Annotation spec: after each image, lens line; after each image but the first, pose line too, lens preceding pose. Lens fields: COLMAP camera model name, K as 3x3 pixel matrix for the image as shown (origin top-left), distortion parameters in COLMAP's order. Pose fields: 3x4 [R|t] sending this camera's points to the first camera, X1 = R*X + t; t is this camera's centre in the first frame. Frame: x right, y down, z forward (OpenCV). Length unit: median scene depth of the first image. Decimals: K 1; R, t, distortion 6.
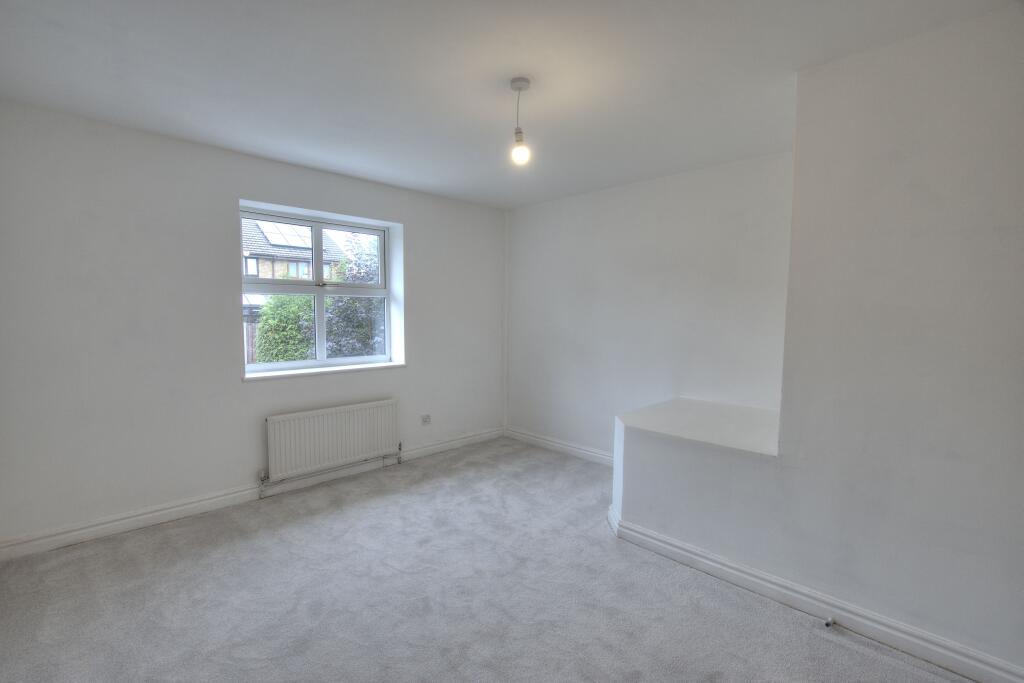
lens RADIAL K [[450.3, 0, 506.6], [0, 450.3, 351.2], [0, 0, 1]] dist [-0.036269, 0.007036]
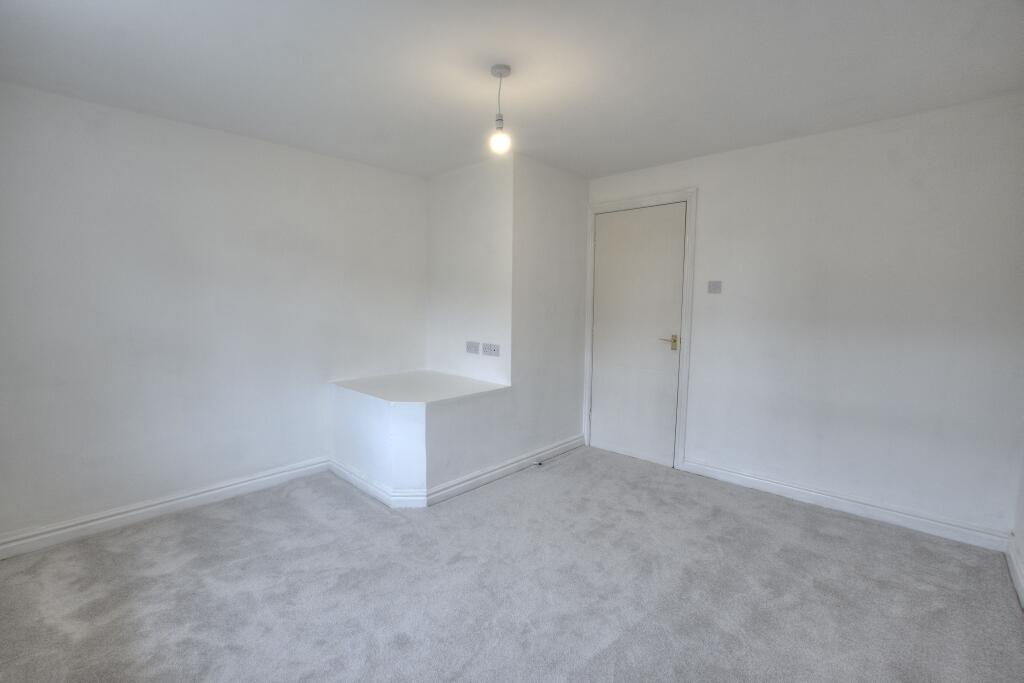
lens RADIAL K [[450.3, 0, 506.6], [0, 450.3, 351.2], [0, 0, 1]] dist [-0.036269, 0.007036]
pose [[-0.051375, -0.108725, 0.992743, -0.529483], [0.076198, 0.990732, 0.112448, -0.042483], [-0.995768, 0.081423, -0.042614, 0.550813]]
